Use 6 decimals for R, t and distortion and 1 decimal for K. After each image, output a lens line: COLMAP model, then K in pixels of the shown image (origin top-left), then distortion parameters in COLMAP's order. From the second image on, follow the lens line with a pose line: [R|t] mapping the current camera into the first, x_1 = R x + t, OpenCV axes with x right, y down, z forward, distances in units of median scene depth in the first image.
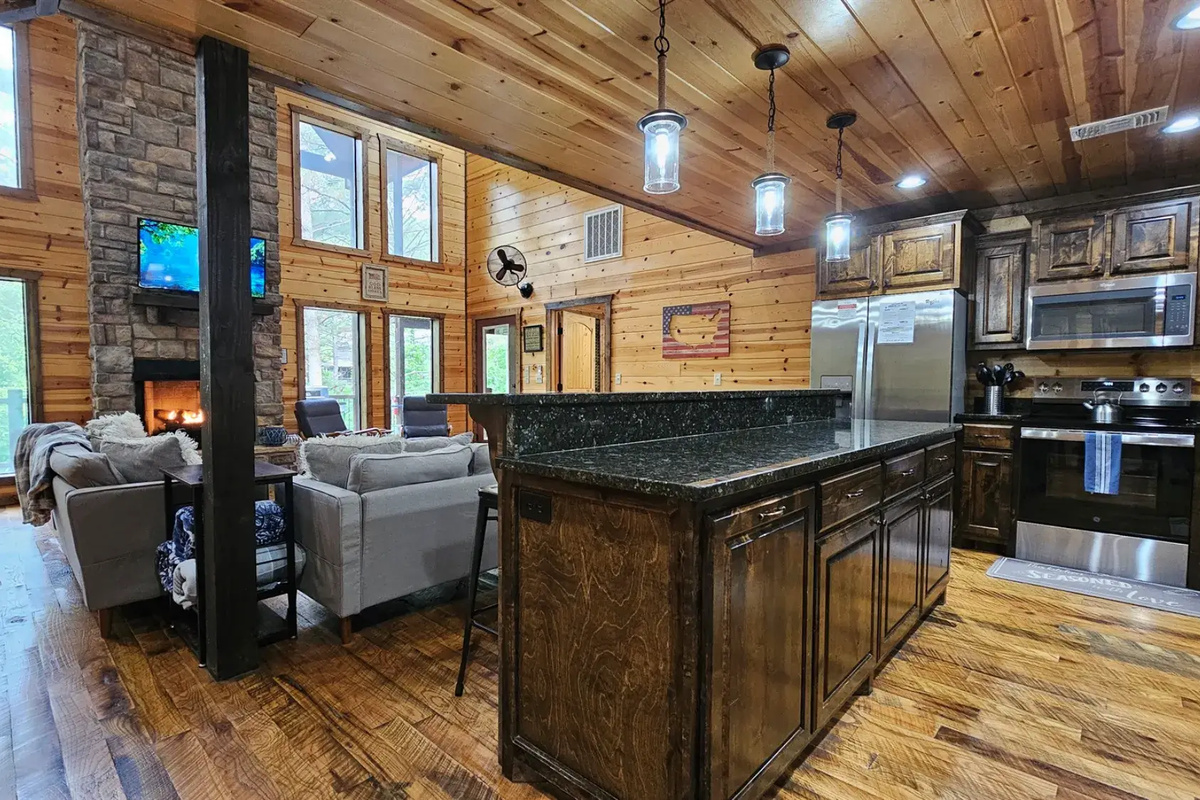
lens RADIAL K [[568.3, 0, 601.3], [0, 568.3, 404.0], [0, 0, 1]] dist [-0.000340, -0.001100]
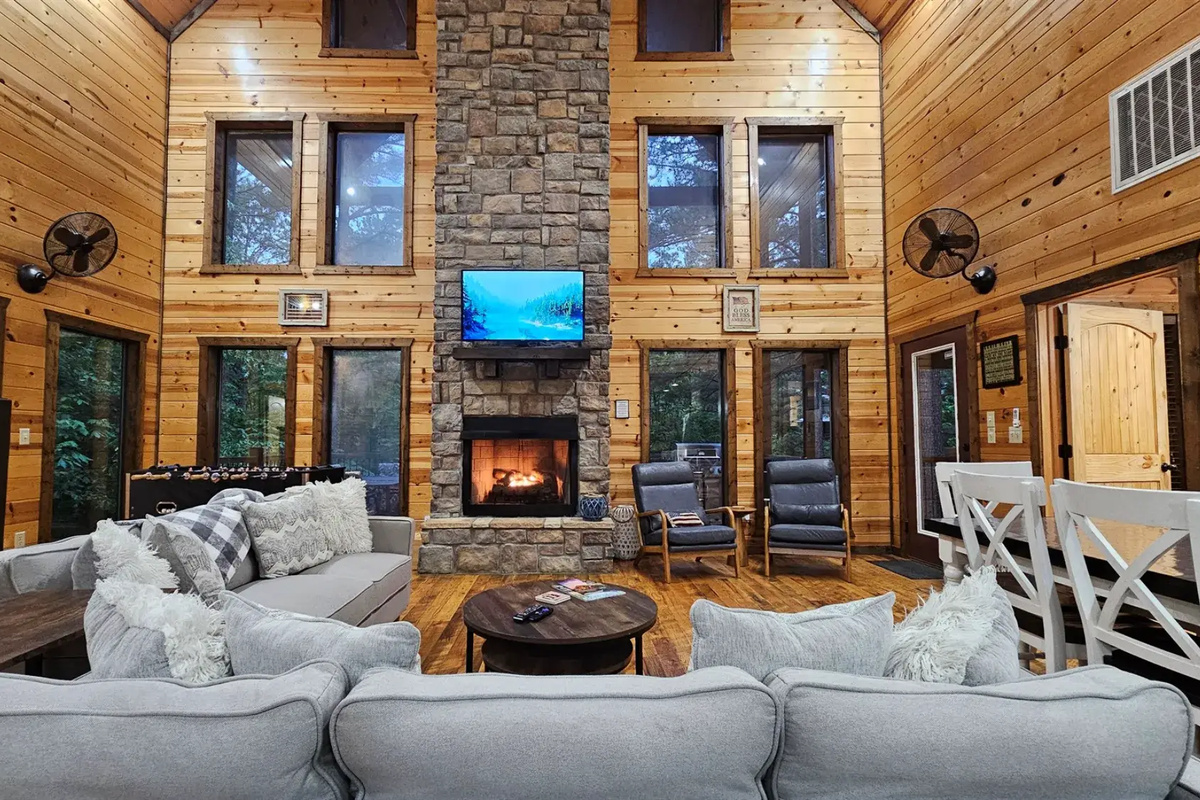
lens RADIAL K [[568.3, 0, 592.5], [0, 568.3, 404.9], [0, 0, 1]] dist [-0.000340, -0.001100]
pose [[0.666581, -0.042131, -0.744241, 0.032782], [-0.028839, 0.996197, -0.082224, -0.023052], [0.744874, 0.076272, 0.662831, 0.456972]]
